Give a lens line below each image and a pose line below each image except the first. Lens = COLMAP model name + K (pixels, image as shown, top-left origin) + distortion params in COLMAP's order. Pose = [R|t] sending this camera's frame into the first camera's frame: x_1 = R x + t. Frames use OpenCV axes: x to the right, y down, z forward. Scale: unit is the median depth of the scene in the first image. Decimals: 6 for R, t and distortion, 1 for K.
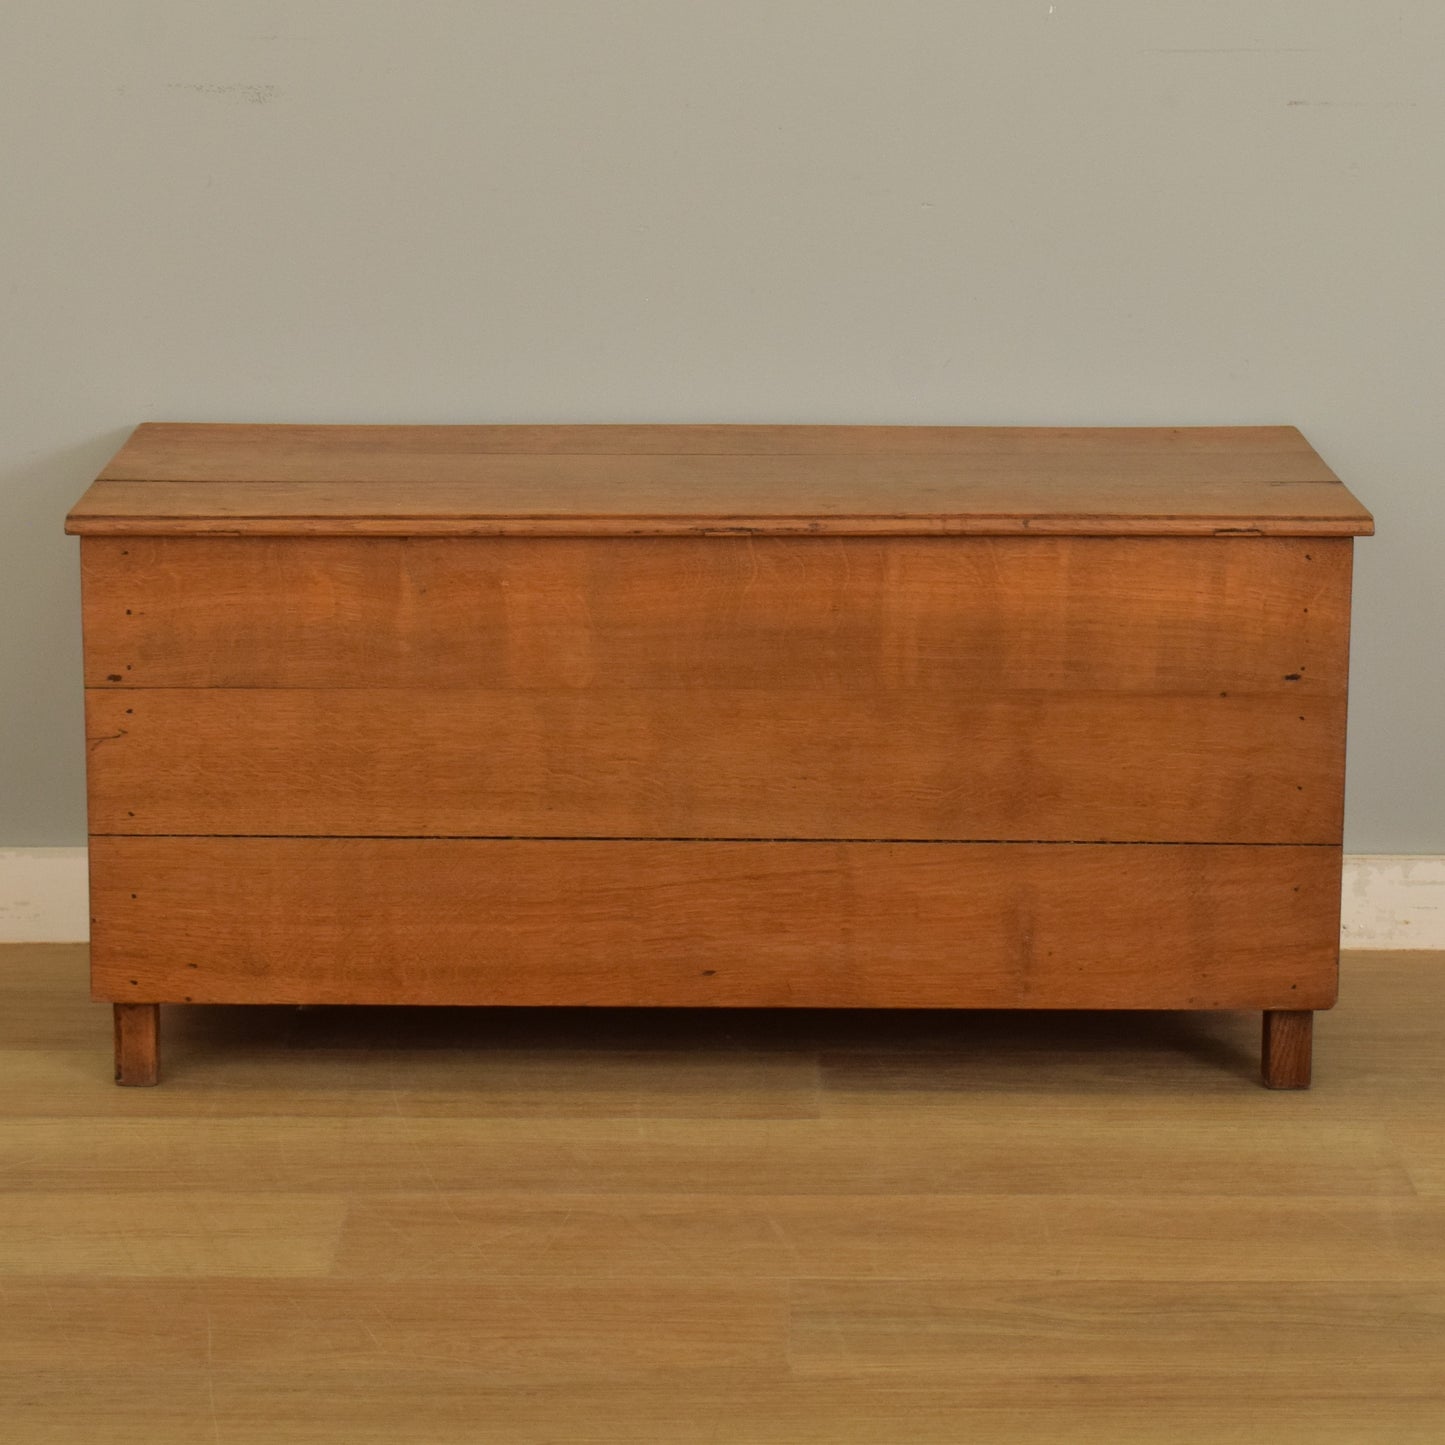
lens RADIAL K [[4096.7, 0, 721.7], [0, 4096.7, 629.1], [0, 0, 1]] dist [-0.011041, -0.276130]
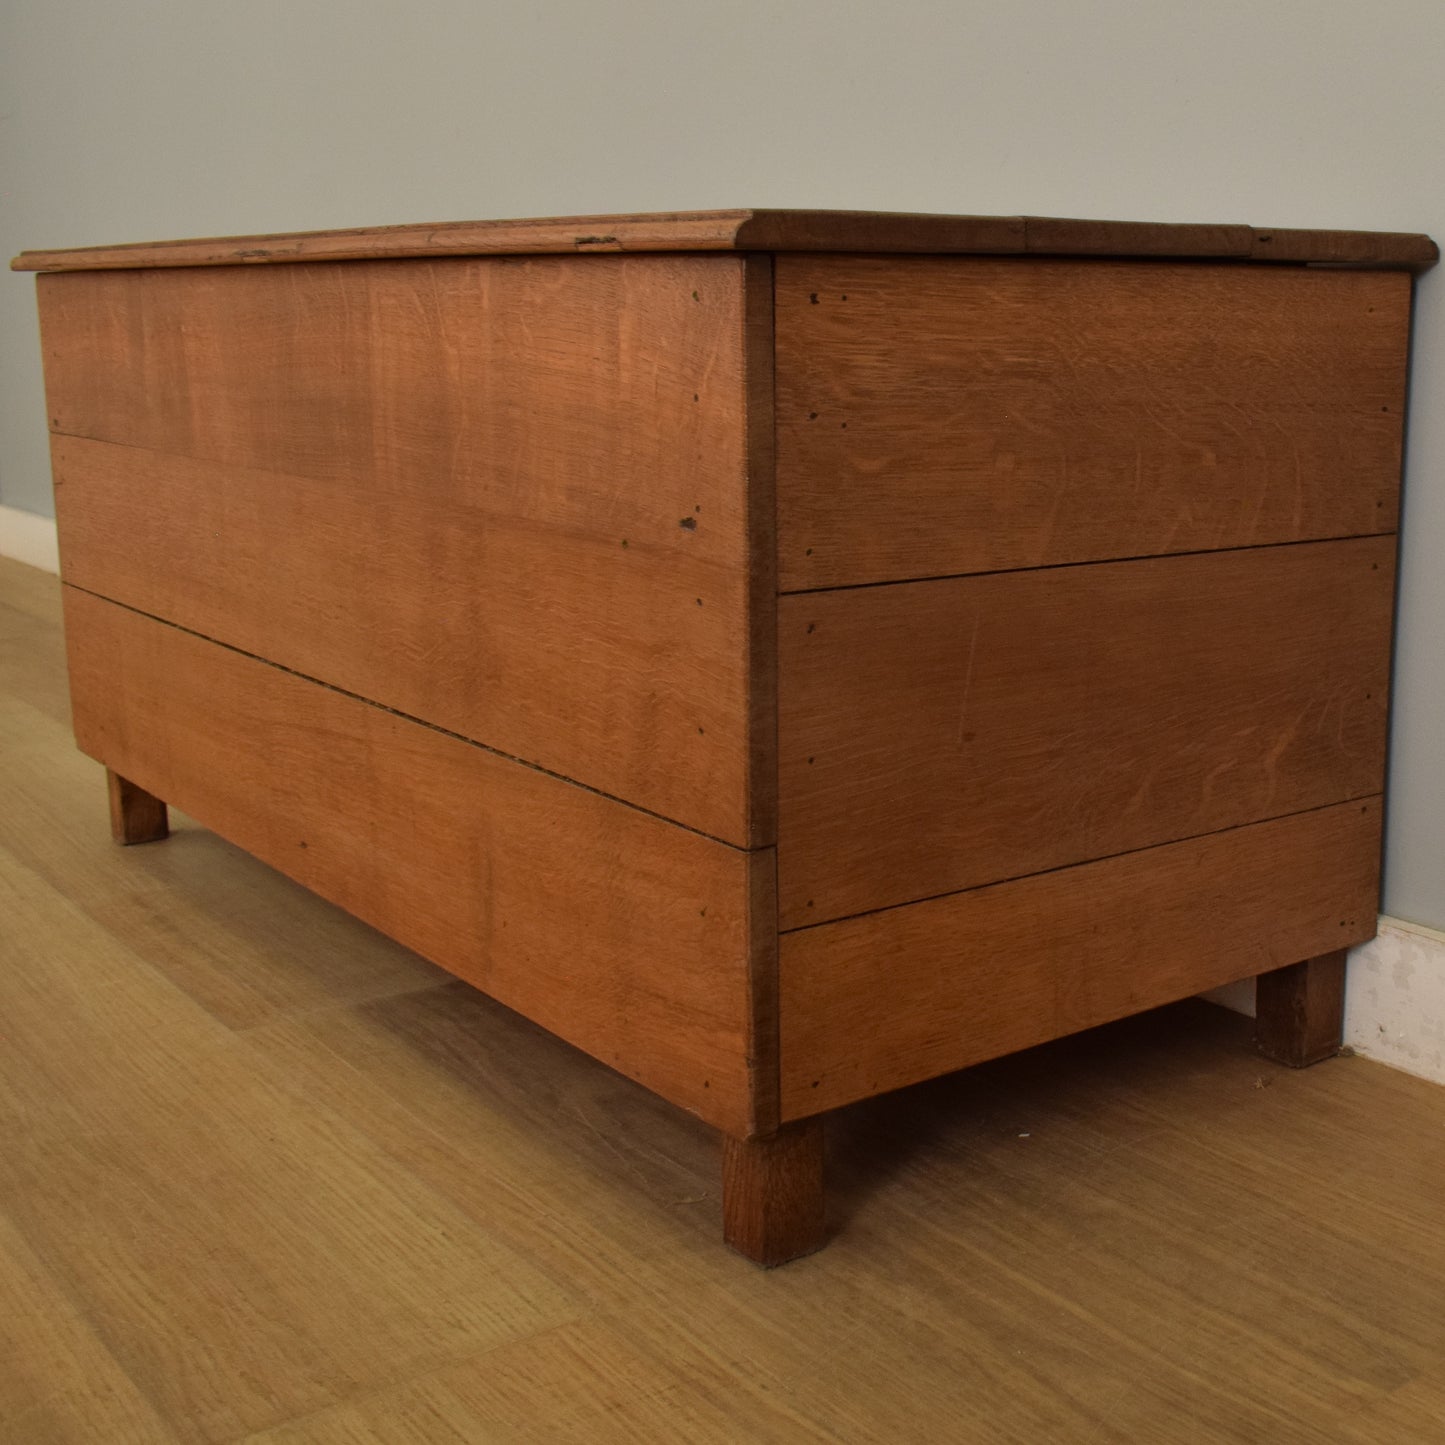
lens RADIAL K [[2203.2, 0, 726.1], [0, 2203.2, 770.4], [0, 0, 1]] dist [-0.090557, -0.046161]
pose [[0.544375, 0.178736, -0.819579, 0.387564], [-0.145765, 0.982328, 0.117410, 0.008923], [0.826080, 0.055551, 0.560808, 0.841593]]
